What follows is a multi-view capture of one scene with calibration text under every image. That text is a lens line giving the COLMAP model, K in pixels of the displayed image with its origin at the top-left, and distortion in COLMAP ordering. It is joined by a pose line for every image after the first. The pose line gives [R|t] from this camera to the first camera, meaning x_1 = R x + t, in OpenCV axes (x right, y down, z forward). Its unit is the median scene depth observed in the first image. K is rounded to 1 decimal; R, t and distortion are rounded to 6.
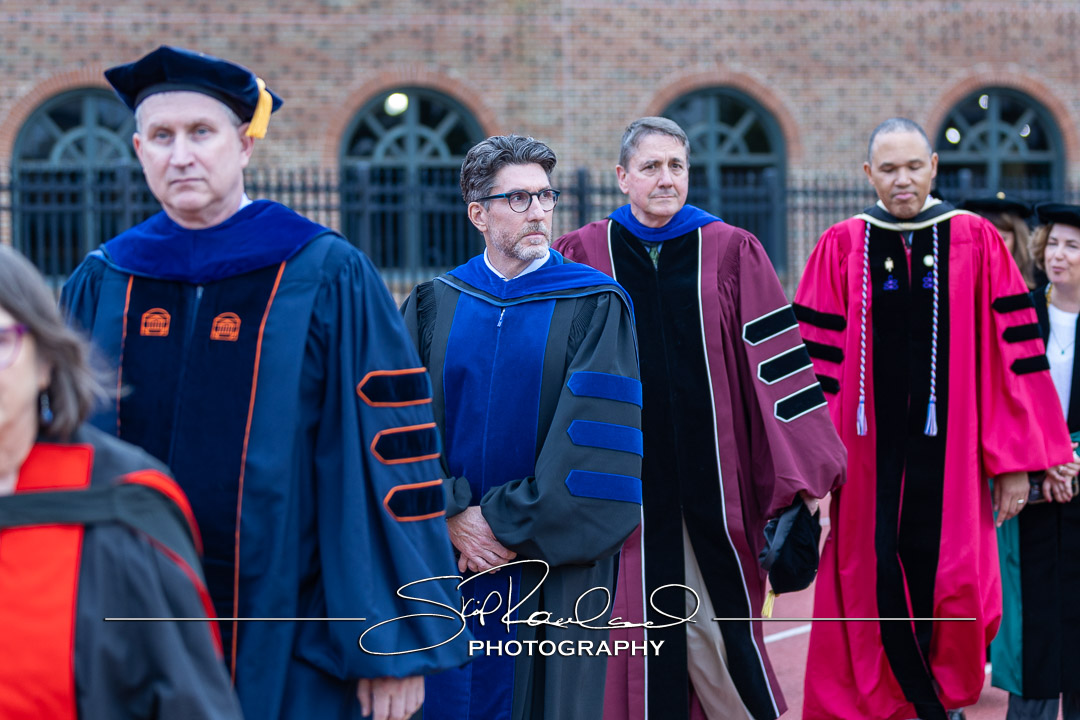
lens RADIAL K [[6129.7, 0, 498.7], [0, 6129.7, 309.7], [0, 0, 1]] dist [0.748892, 0.000000]
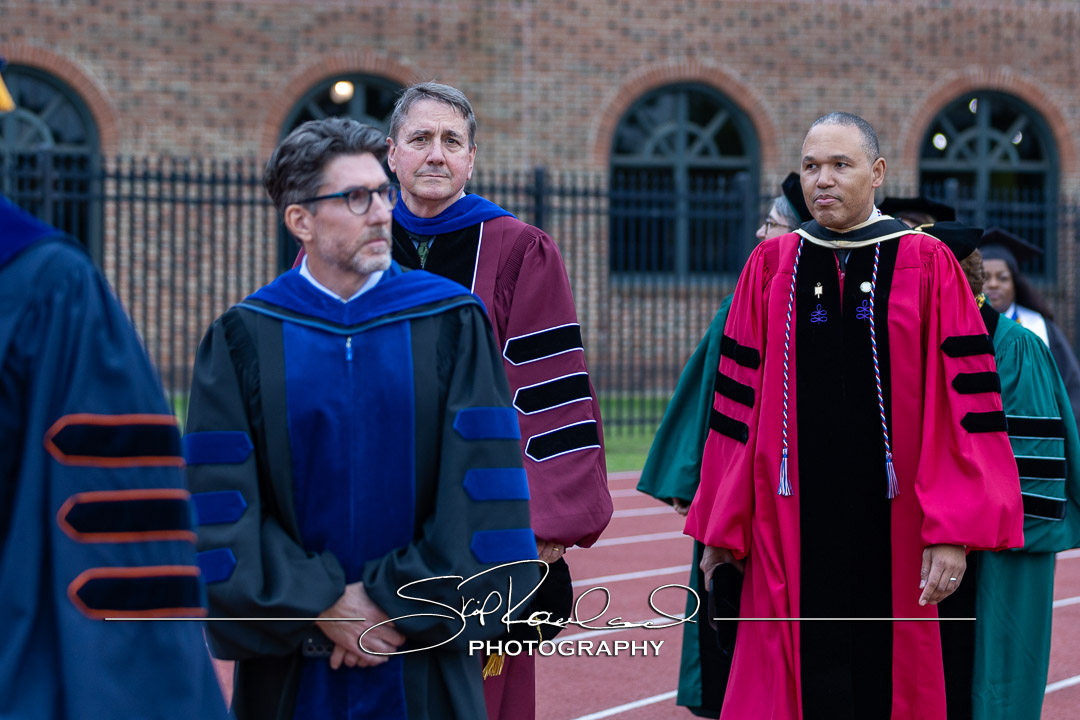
lens RADIAL K [[6129.7, 0, 515.6], [0, 6129.7, 371.3], [0, 0, 1]] dist [0.748892, 0.000000]
pose [[0.999655, 0.026066, 0.003141, 0.007783], [-0.026096, 0.999611, 0.009870, -0.001140], [-0.002882, -0.009949, 0.999946, 0.070003]]
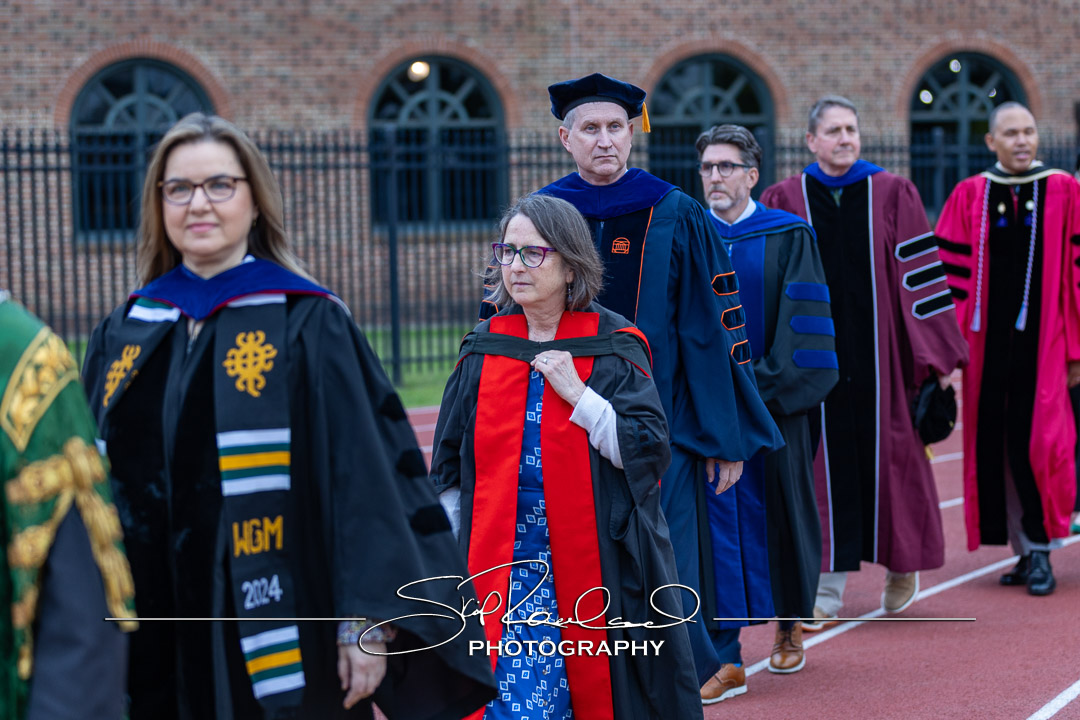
lens RADIAL K [[6129.7, 0, 477.9], [0, 6129.7, 385.3], [0, 0, 1]] dist [0.748892, 0.000000]
pose [[0.999938, -0.007312, 0.008456, -0.016355], [0.007143, 0.999778, 0.019808, 0.001058], [-0.008599, -0.019746, 0.999768, -0.104915]]
